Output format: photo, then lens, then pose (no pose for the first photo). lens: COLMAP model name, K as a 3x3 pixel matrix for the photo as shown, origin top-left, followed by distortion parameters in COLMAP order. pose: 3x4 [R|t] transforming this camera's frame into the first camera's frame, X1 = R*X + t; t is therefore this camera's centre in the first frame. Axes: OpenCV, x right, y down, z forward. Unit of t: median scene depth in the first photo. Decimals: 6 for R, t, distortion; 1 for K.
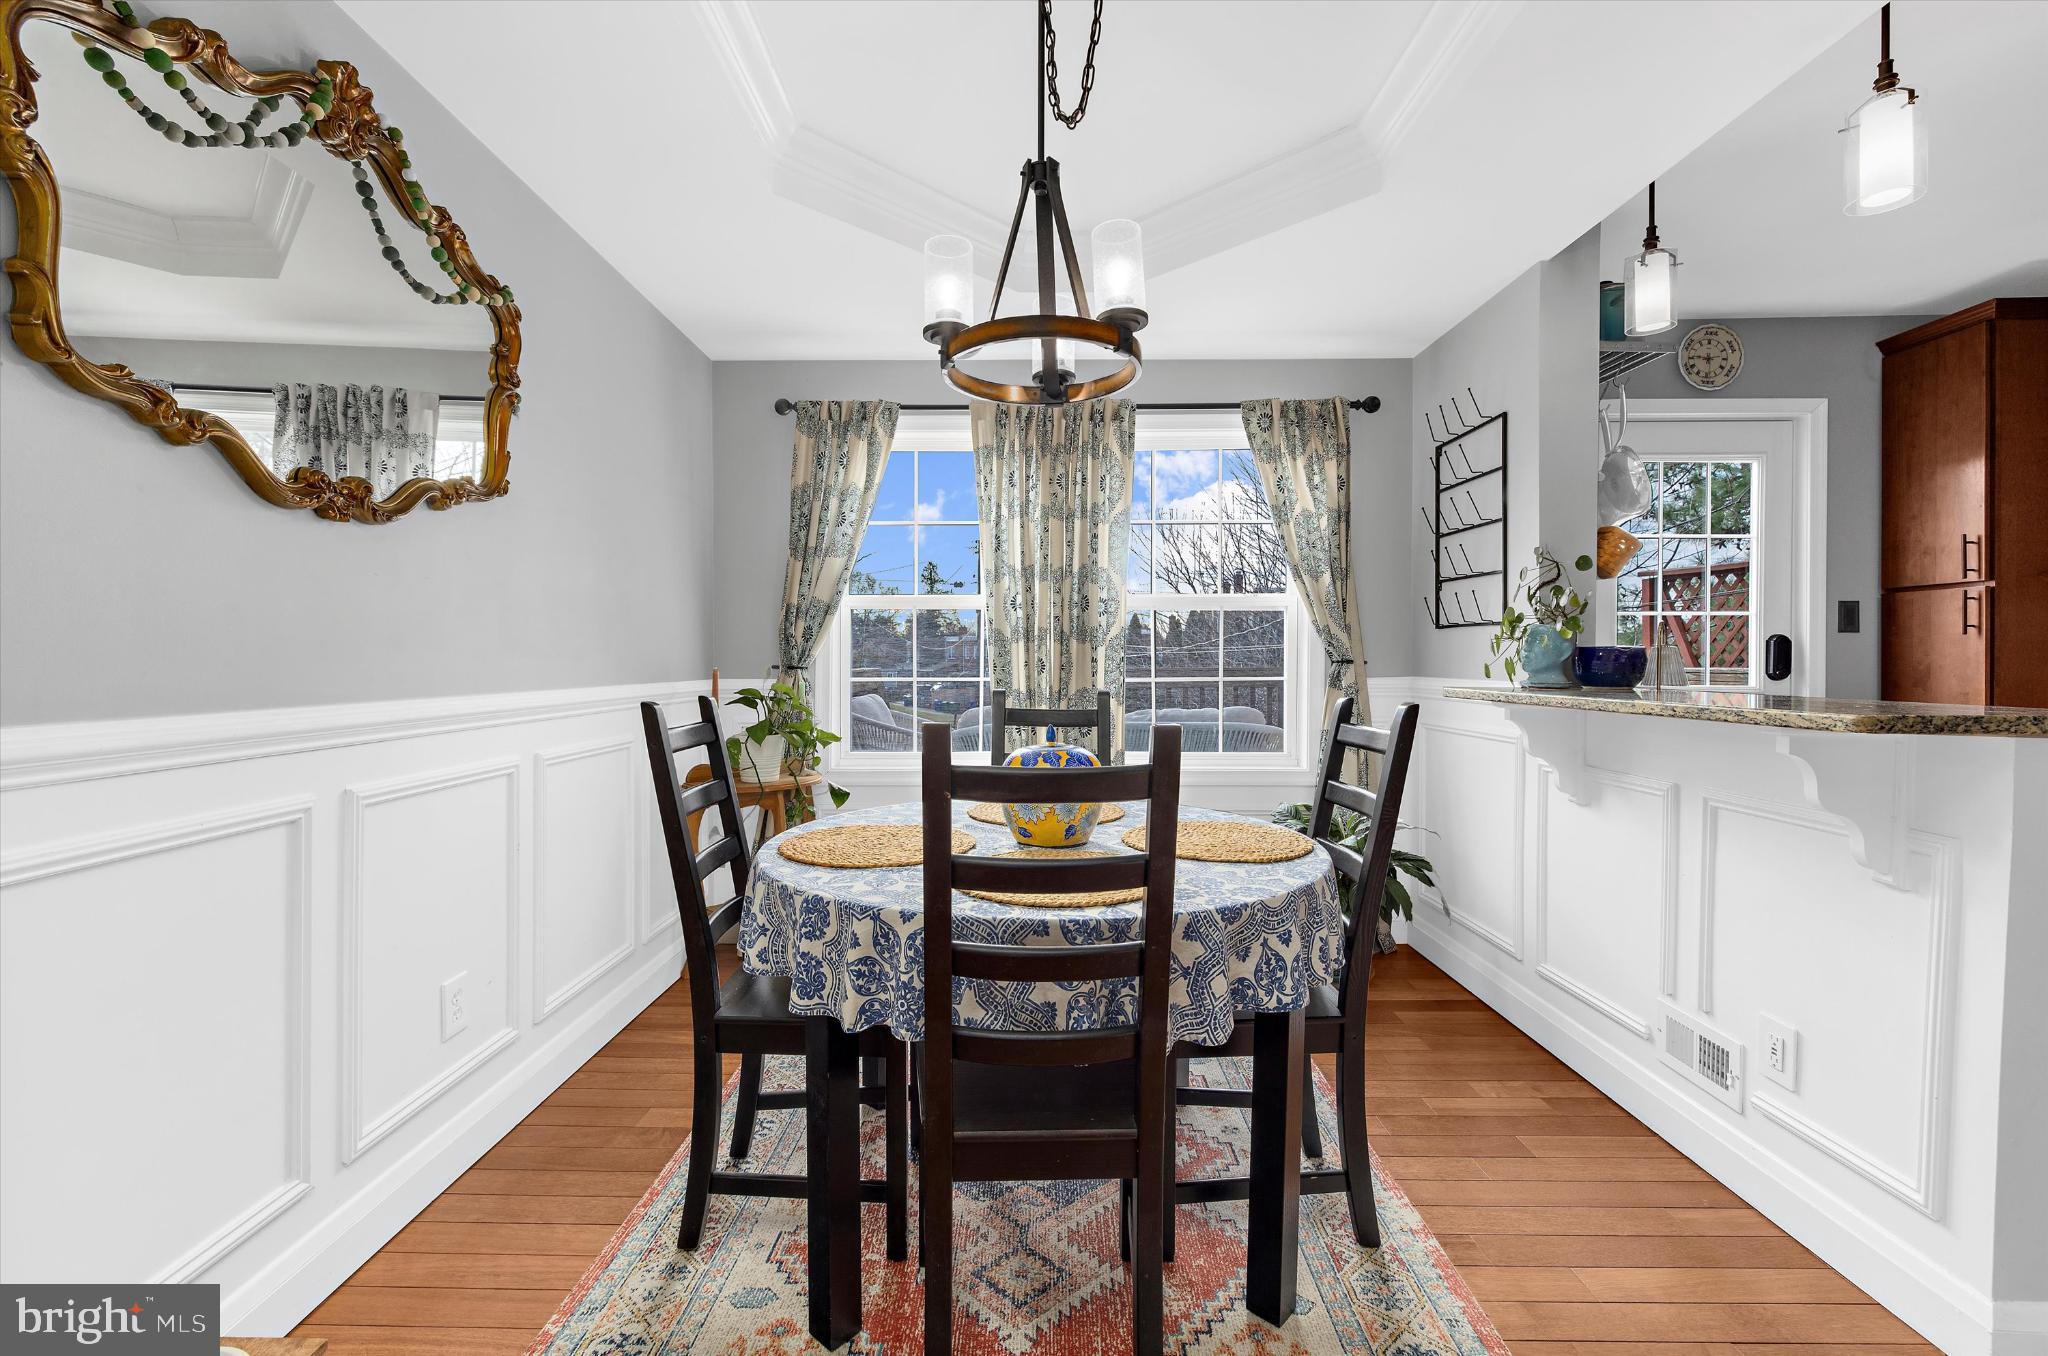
lens RADIAL K [[871.4, 0, 1023.0], [0, 871.4, 648.7], [0, 0, 1]] dist [0.000486, 0.000283]
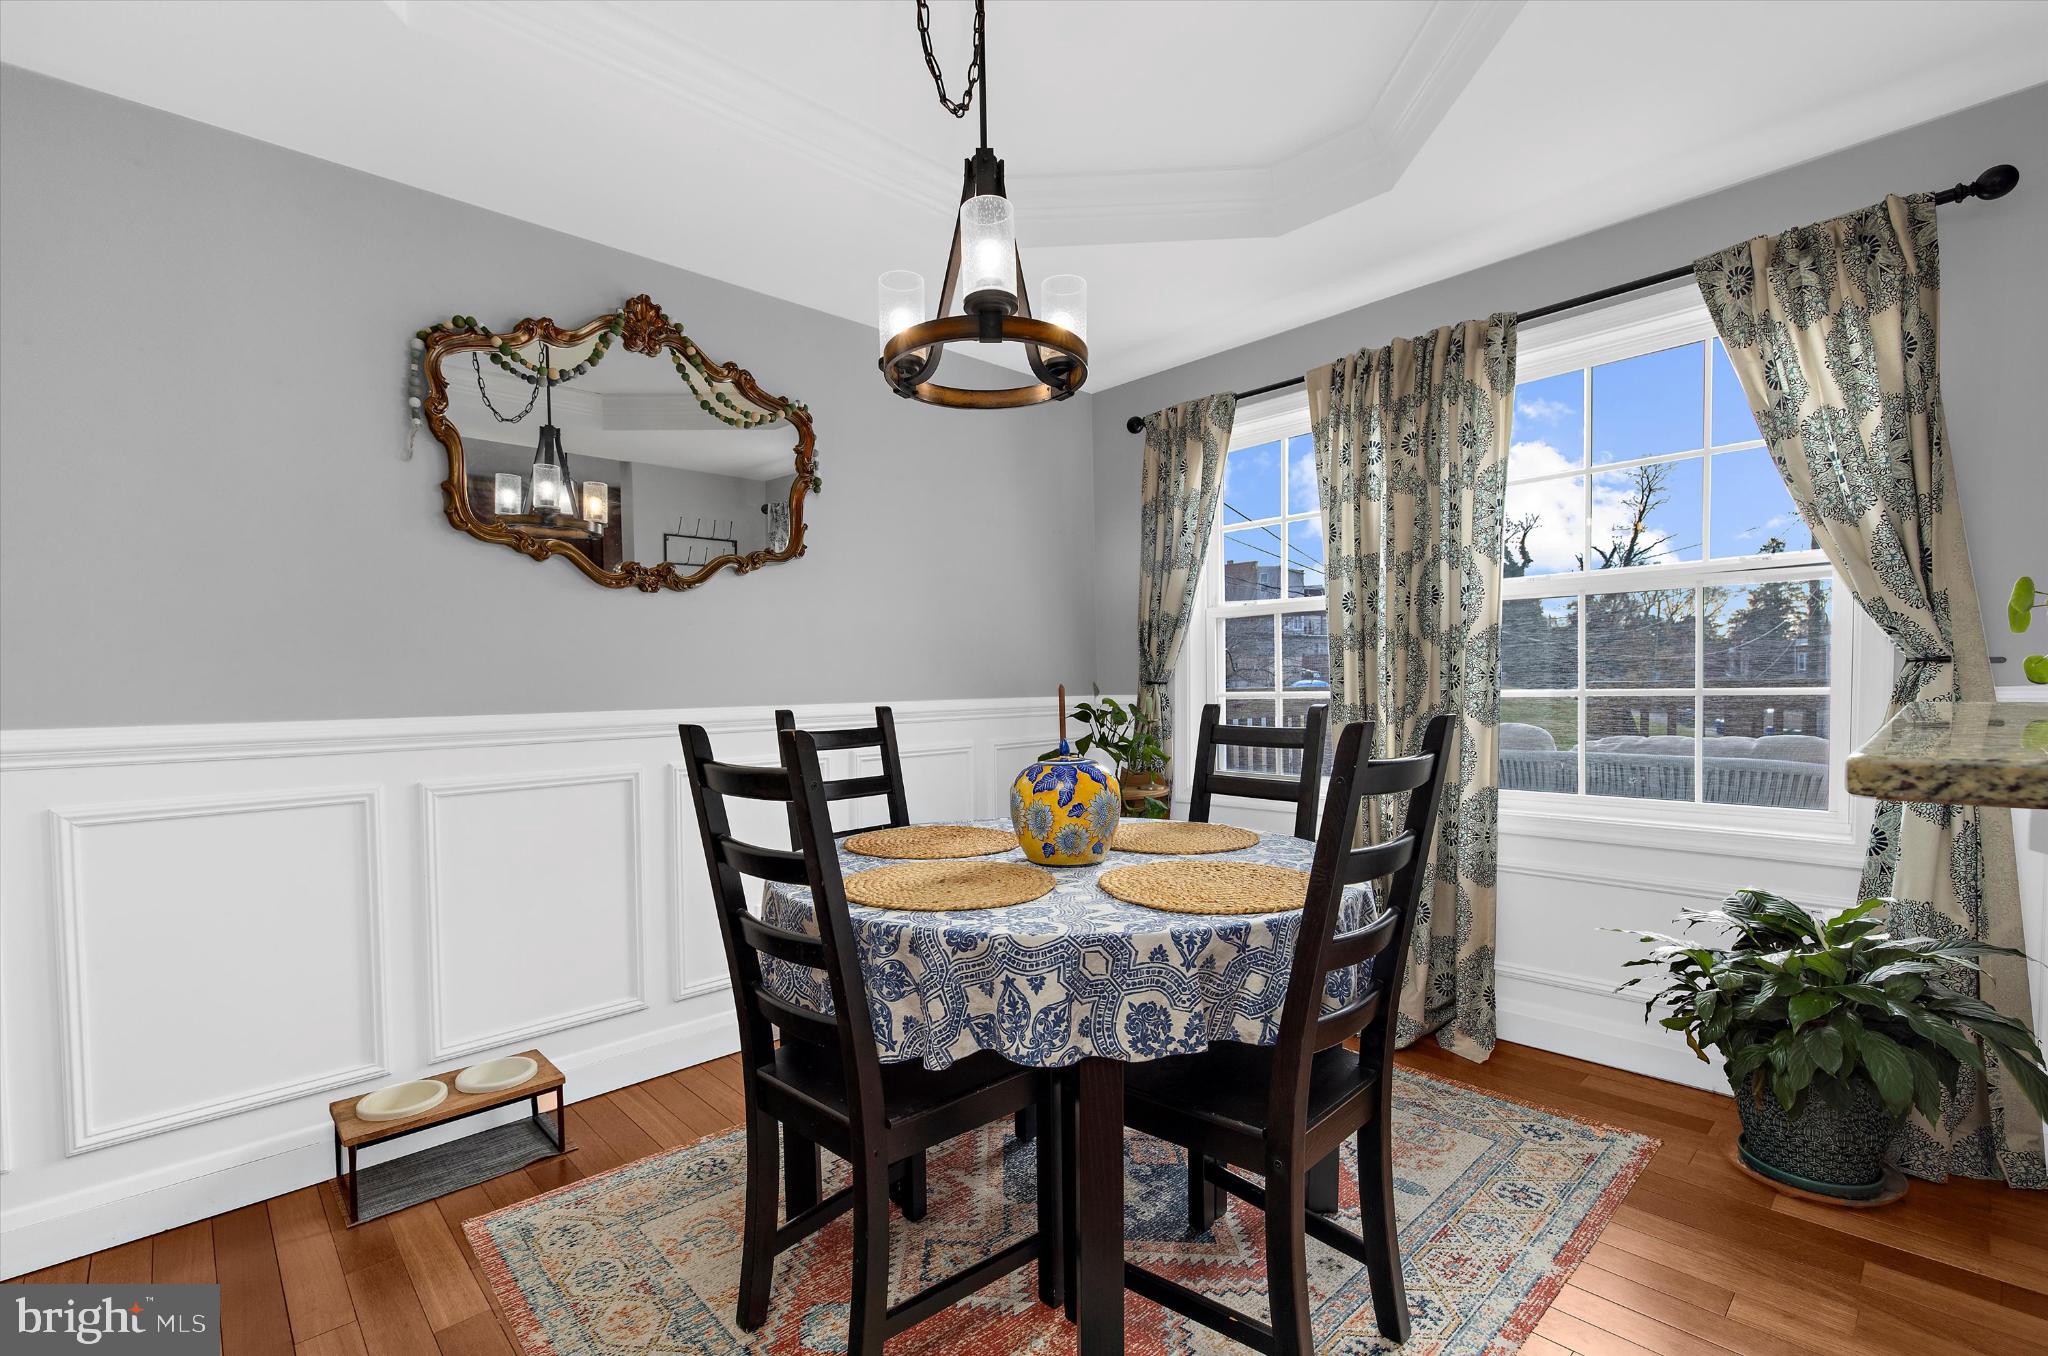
lens RADIAL K [[921.6, 0, 1023.0], [0, 921.6, 703.5], [0, 0, 1]] dist [0.001359, 0.000577]
pose [[0.687106, 0.003025, -0.726551, 0.413329], [0.026034, 0.999247, 0.028780, 0.011099], [0.726090, -0.038690, 0.686510, 0.159495]]
